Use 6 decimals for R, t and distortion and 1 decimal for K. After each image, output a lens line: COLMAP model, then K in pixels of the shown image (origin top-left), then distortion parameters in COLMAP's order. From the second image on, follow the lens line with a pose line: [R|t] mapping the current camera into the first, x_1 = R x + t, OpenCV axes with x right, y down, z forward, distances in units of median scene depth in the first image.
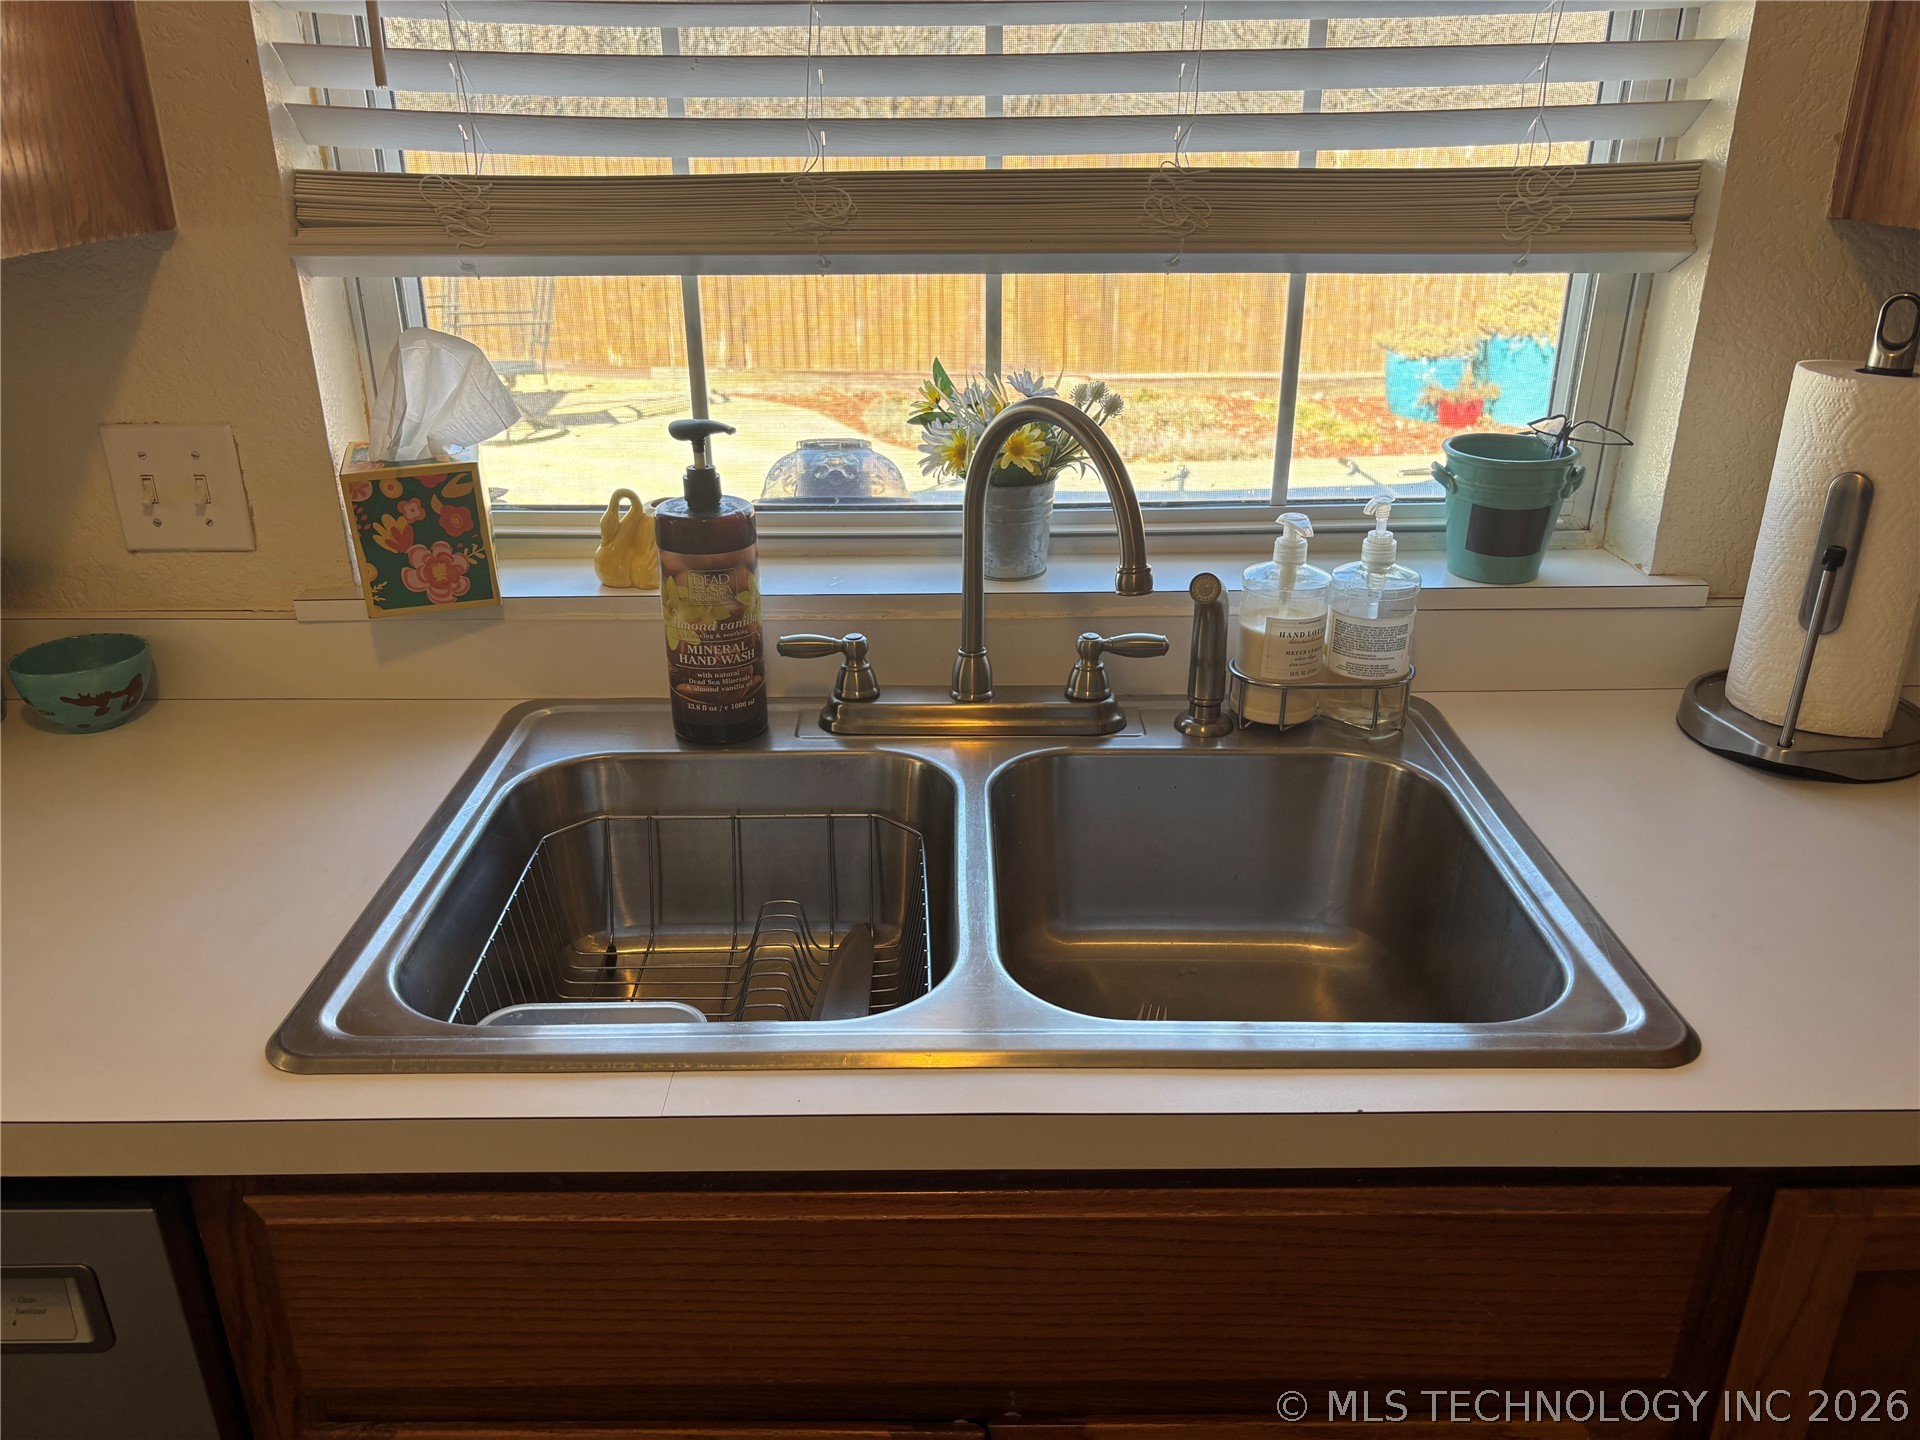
lens RADIAL K [[1448.7, 0, 946.3], [0, 1448.7, 729.4], [0, 0, 1]] dist [0.046203, -0.046817]
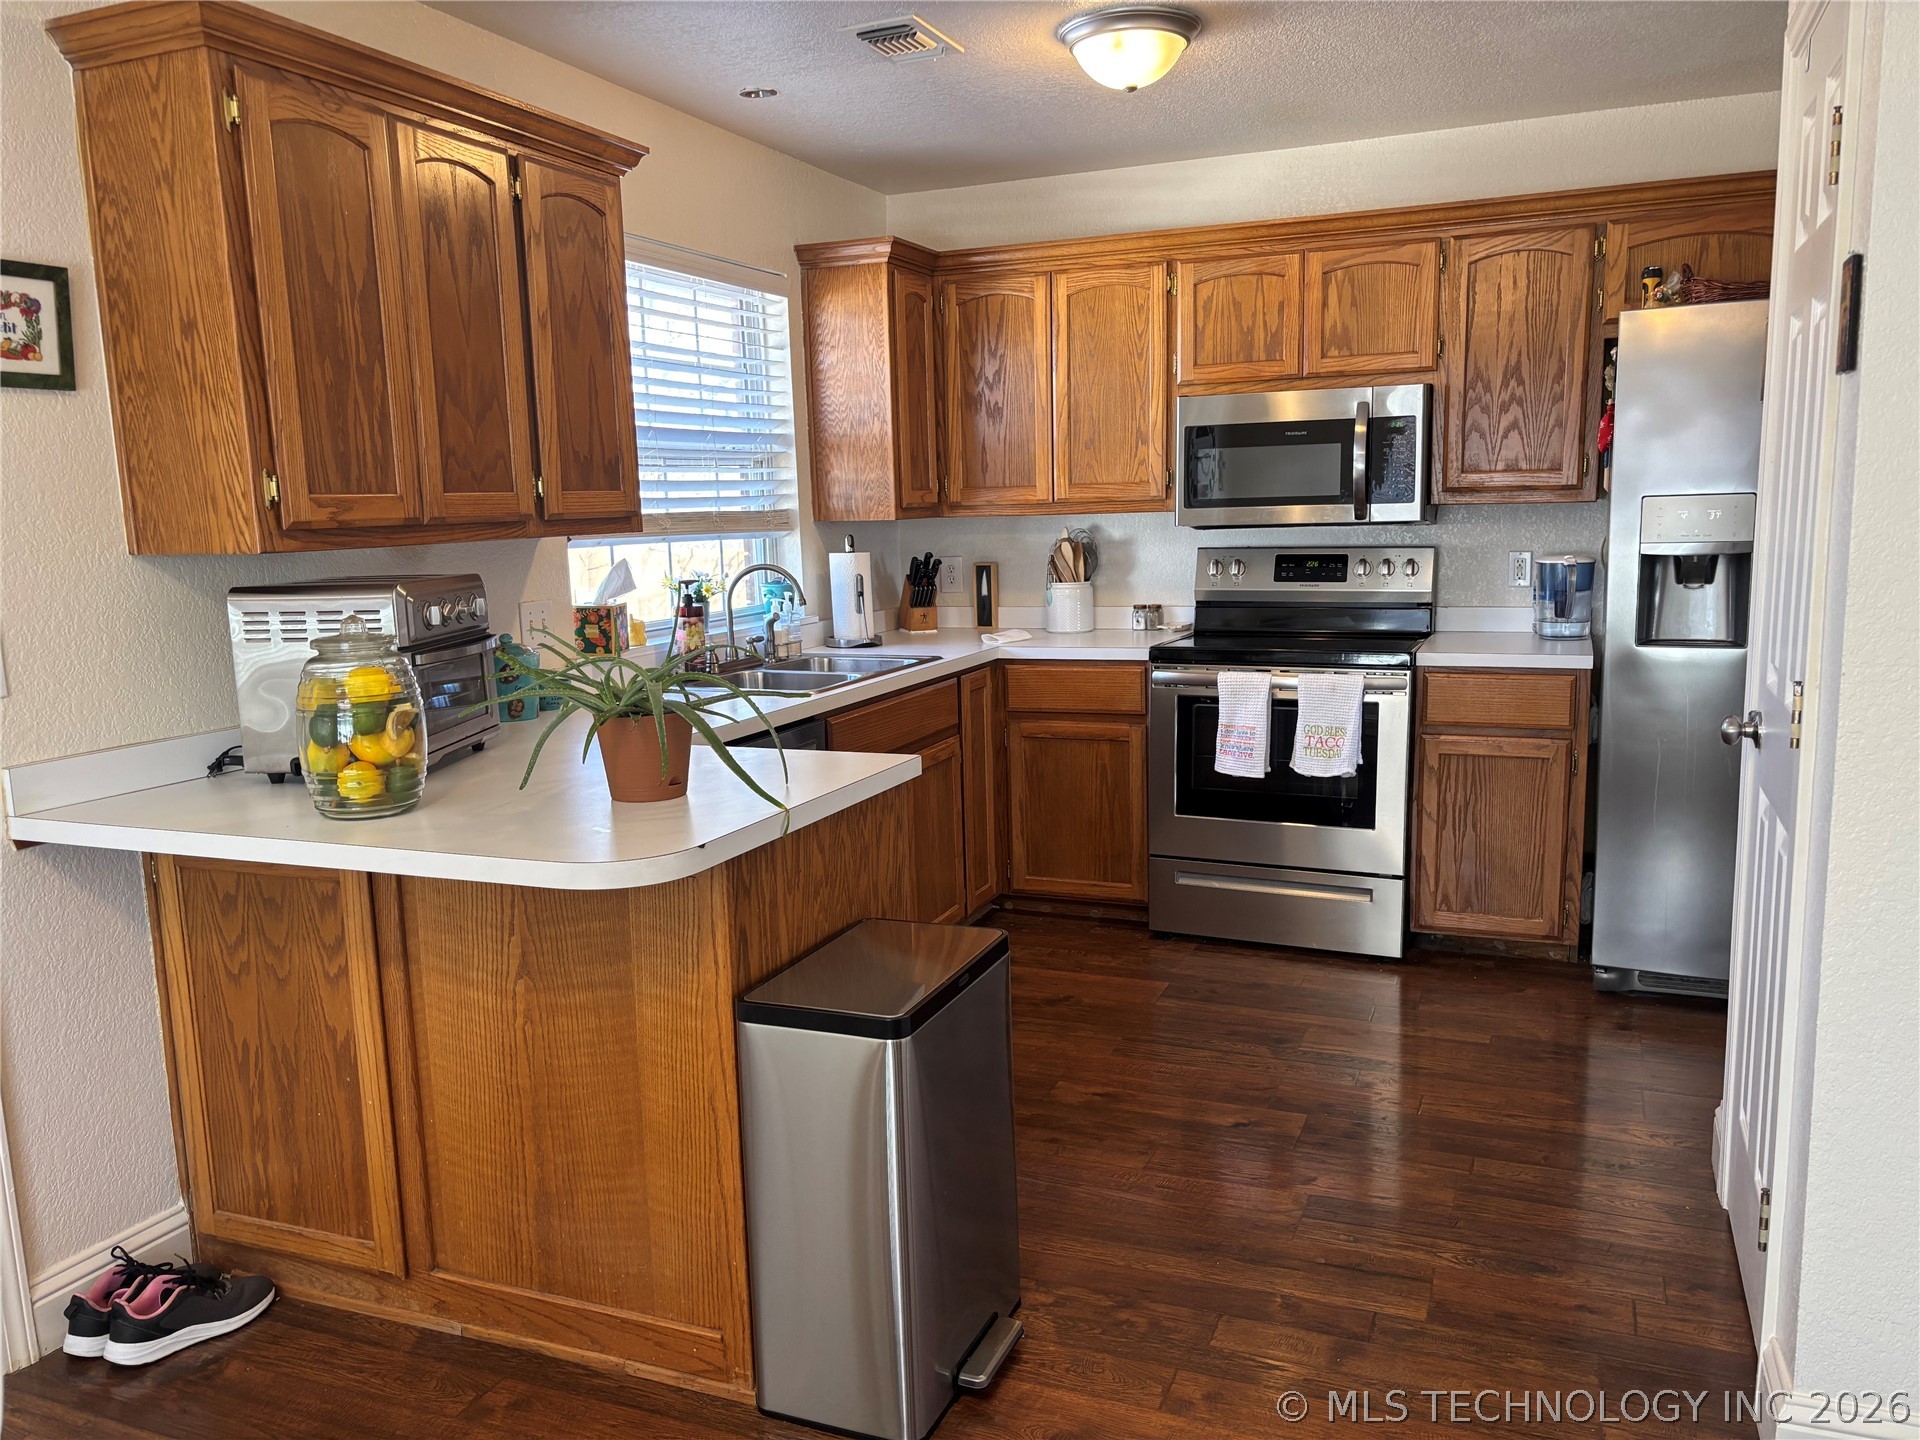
lens RADIAL K [[1448.7, 0, 958.0], [0, 1448.7, 722.5], [0, 0, 1]] dist [0.046203, -0.046817]
pose [[0.390602, -0.144908, 0.909083, -2.817670], [0.386401, 0.922135, -0.019034, 0.372826], [-0.835539, 0.358705, 0.416180, -0.750796]]
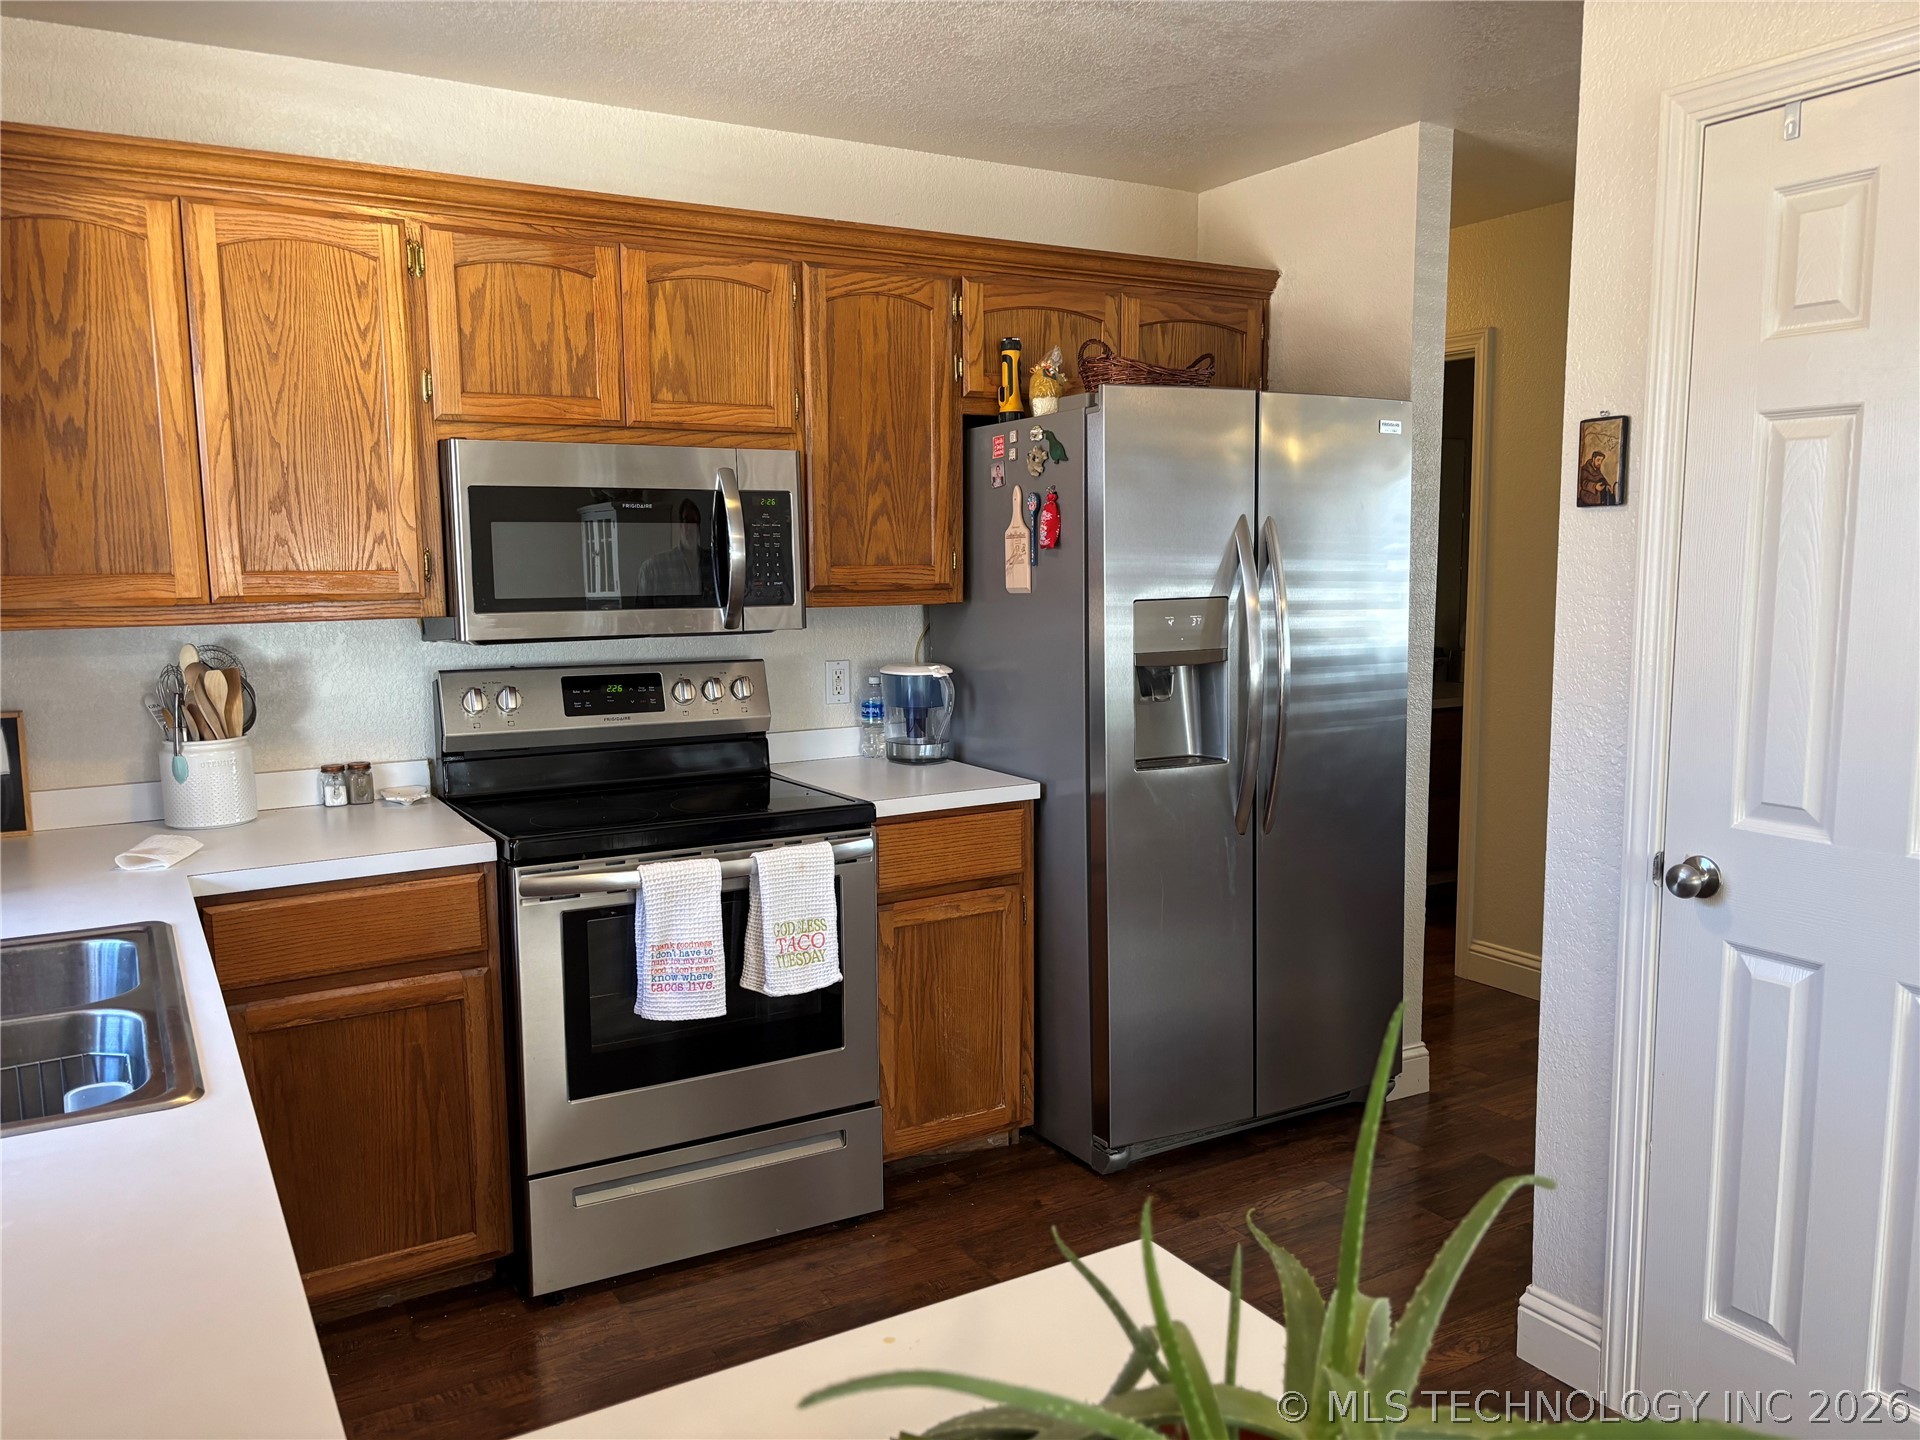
lens RADIAL K [[1448.7, 0, 960.9], [0, 1448.7, 727.6], [0, 0, 1]] dist [0.046203, -0.046817]
pose [[-0.499289, -0.101092, 0.860518, -1.604741], [0.353227, 0.883139, 0.308699, -0.257167], [-0.791164, 0.458089, -0.405233, 0.512837]]
